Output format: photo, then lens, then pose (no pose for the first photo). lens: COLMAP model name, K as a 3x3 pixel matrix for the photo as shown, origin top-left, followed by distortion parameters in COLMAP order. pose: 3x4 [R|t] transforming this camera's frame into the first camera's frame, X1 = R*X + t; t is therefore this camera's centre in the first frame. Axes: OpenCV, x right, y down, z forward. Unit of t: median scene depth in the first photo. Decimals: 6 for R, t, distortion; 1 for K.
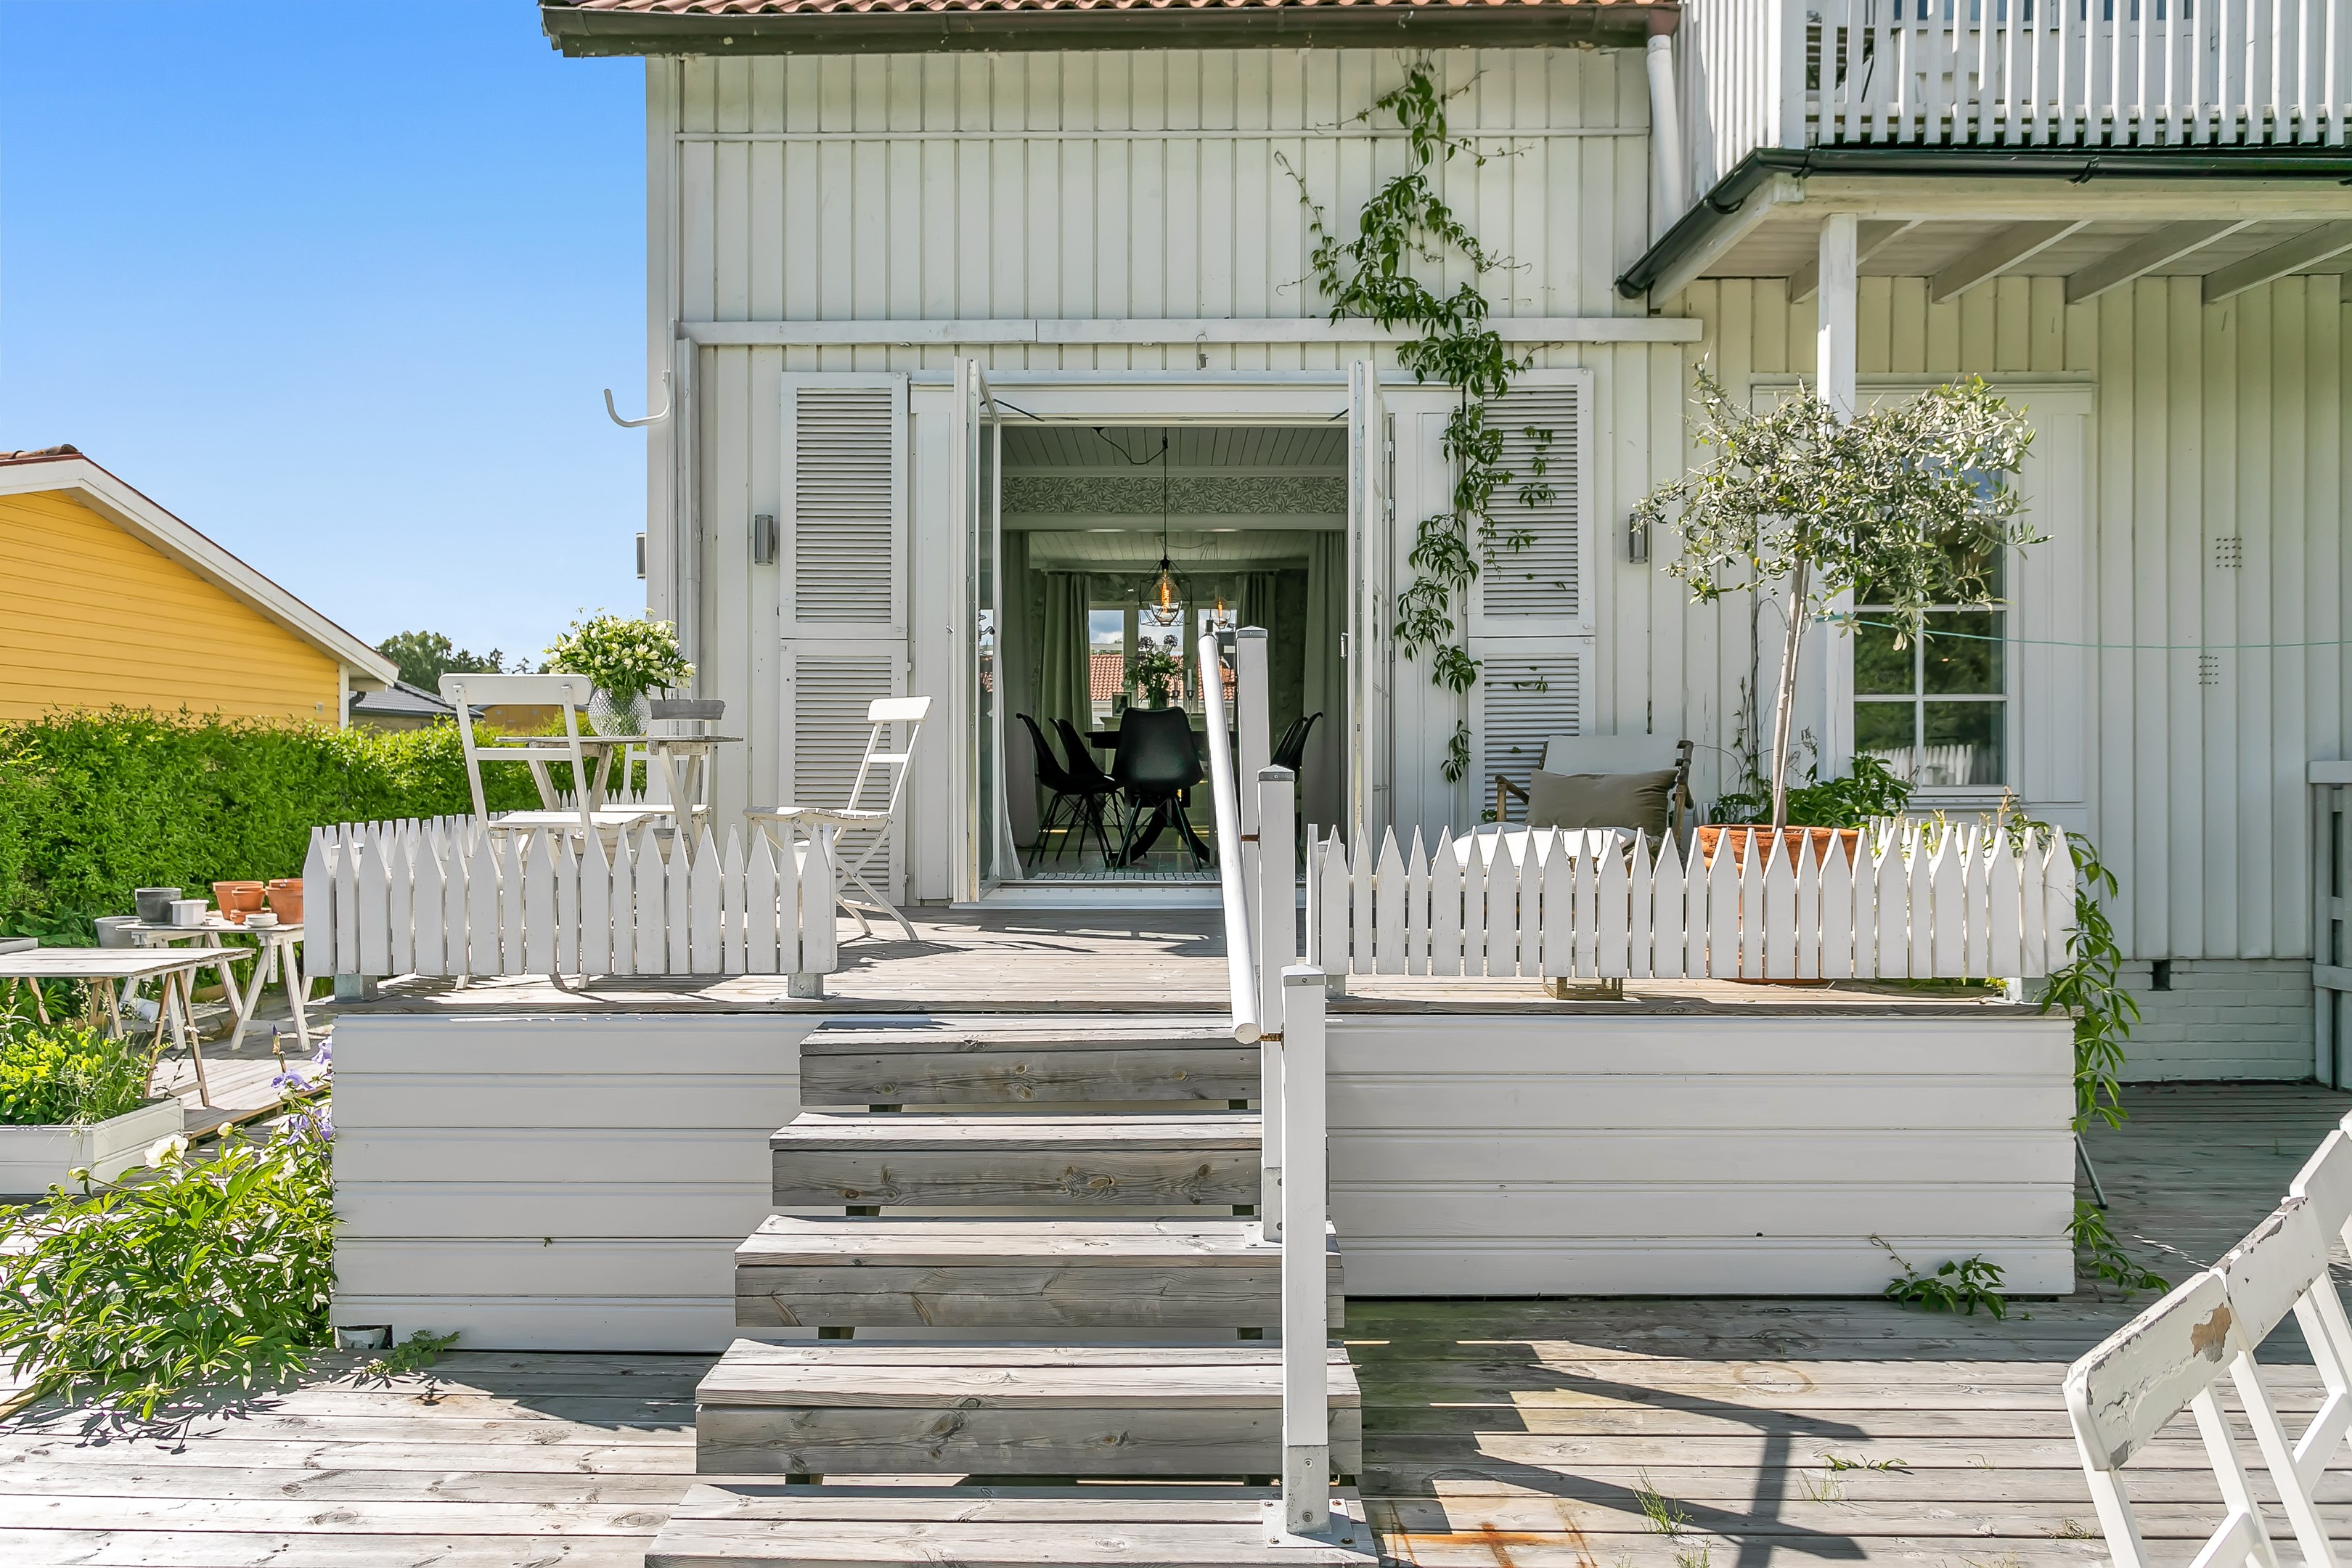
lens RADIAL K [[1446.4, 0, 1176.0], [0, 1446.4, 784.0], [0, 0, 1]] dist [0.000372, -0.000330]
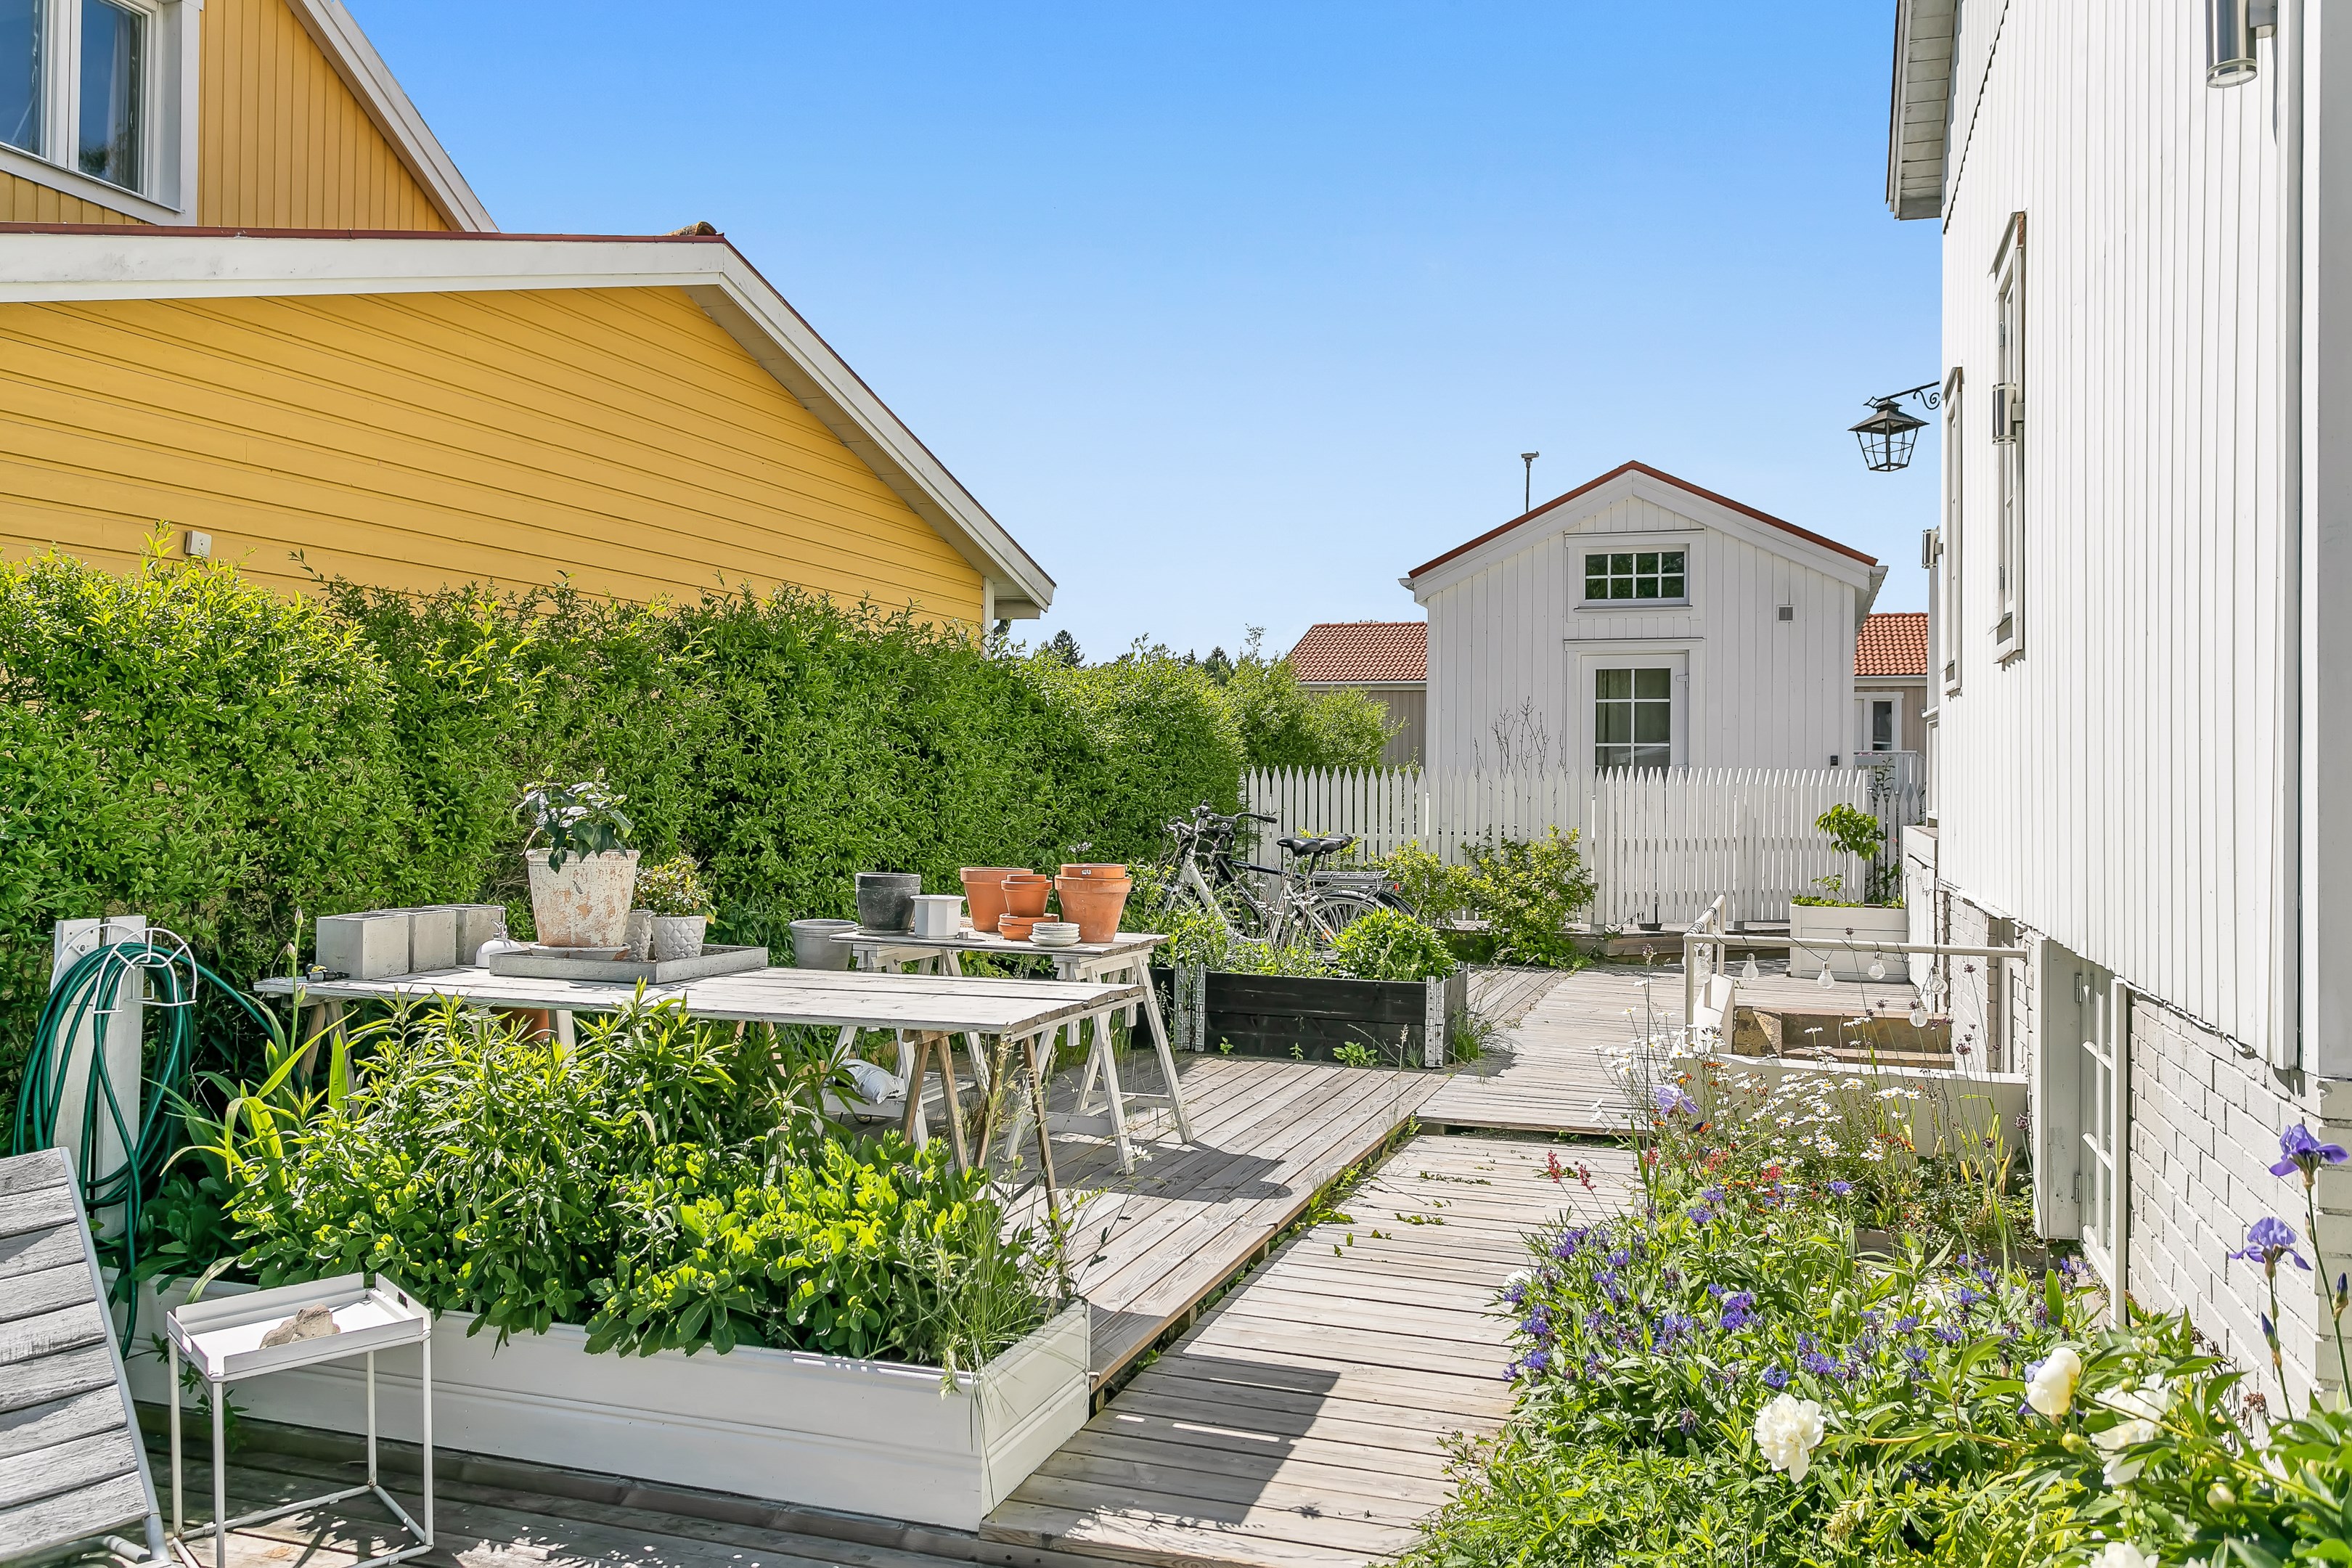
lens RADIAL K [[1831.6, 0, 1176.0], [0, 1831.6, 784.0], [0, 0, 1]] dist [0.002139, 0.000040]
pose [[0.946339, 0.010789, -0.322997, -0.337563], [-0.015337, 0.999816, -0.011538, 0.040915], [0.322813, 0.015873, 0.946330, 0.321412]]
